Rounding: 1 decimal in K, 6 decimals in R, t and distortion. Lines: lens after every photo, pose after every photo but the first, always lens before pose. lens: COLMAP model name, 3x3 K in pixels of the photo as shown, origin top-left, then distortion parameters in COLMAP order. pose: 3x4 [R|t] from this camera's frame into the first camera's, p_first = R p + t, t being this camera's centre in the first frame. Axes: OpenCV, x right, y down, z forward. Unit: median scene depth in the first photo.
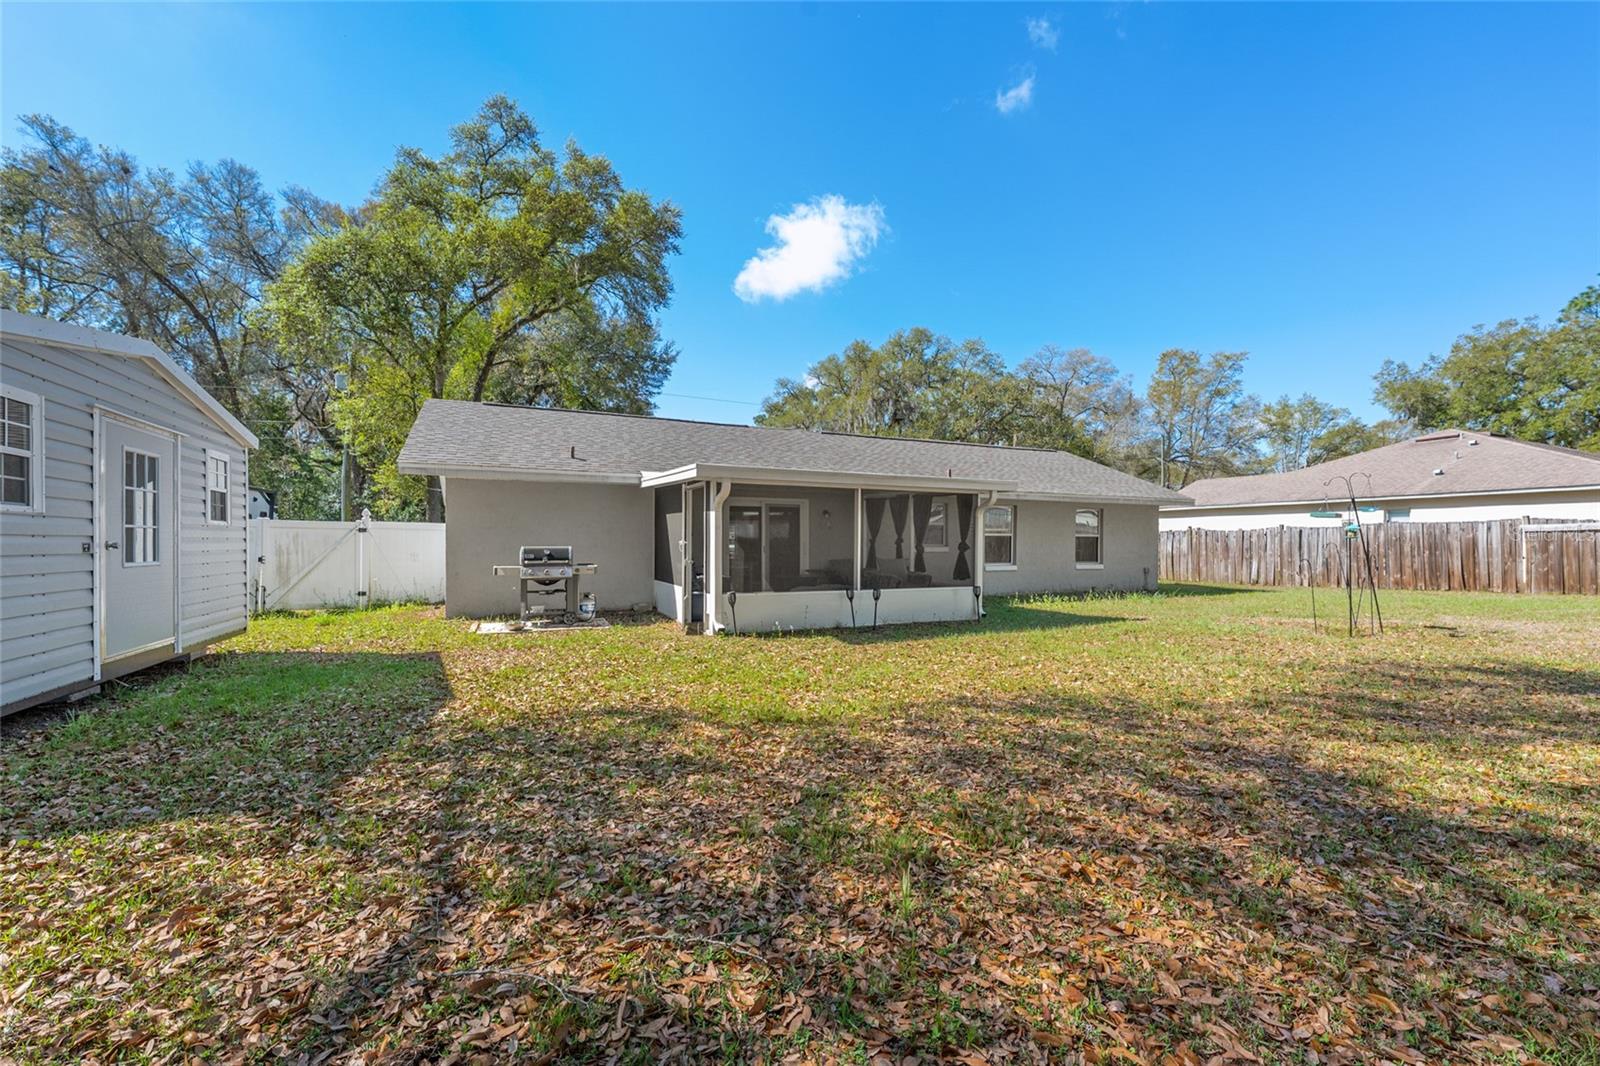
lens RADIAL K [[641.7, 0, 800.0], [0, 641.7, 533.0], [0, 0, 1]] dist [-0.000324, -0.000345]
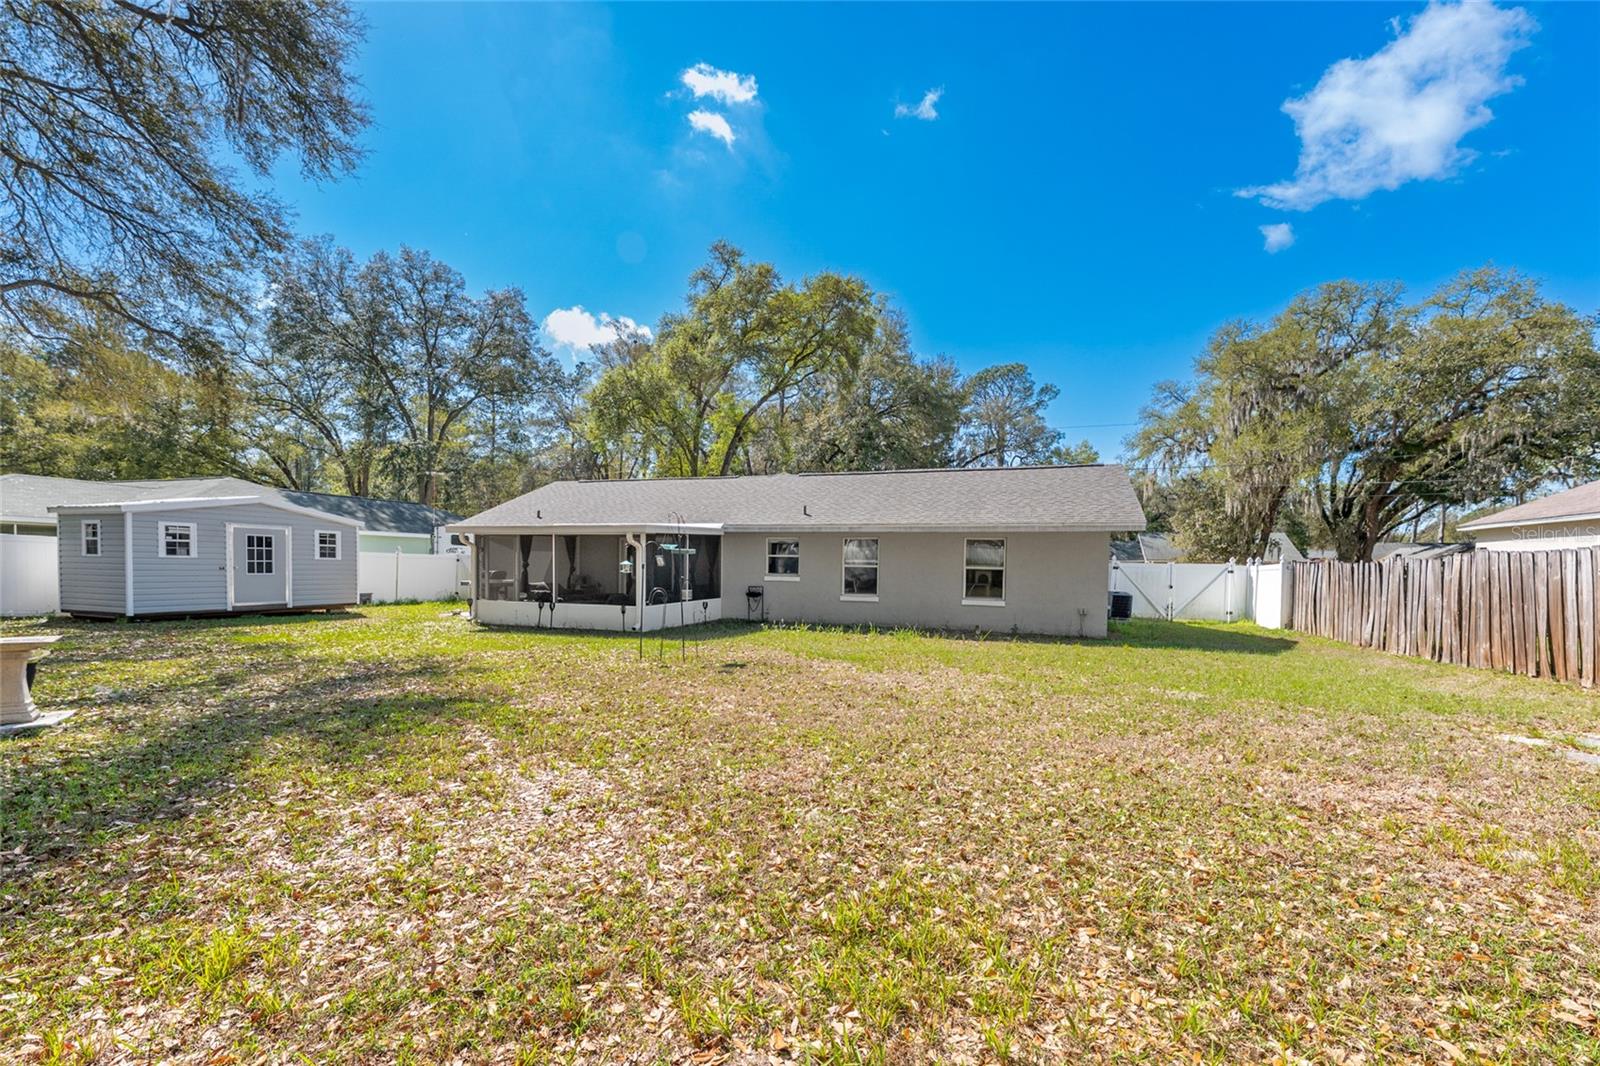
lens RADIAL K [[641.7, 0, 800.0], [0, 641.7, 533.0], [0, 0, 1]] dist [-0.000324, -0.000345]
pose [[0.752957, -0.022316, -0.657692, 1.032299], [-0.006856, 0.999105, -0.041751, -0.005775], [0.658034, 0.035946, 0.752129, 0.209415]]
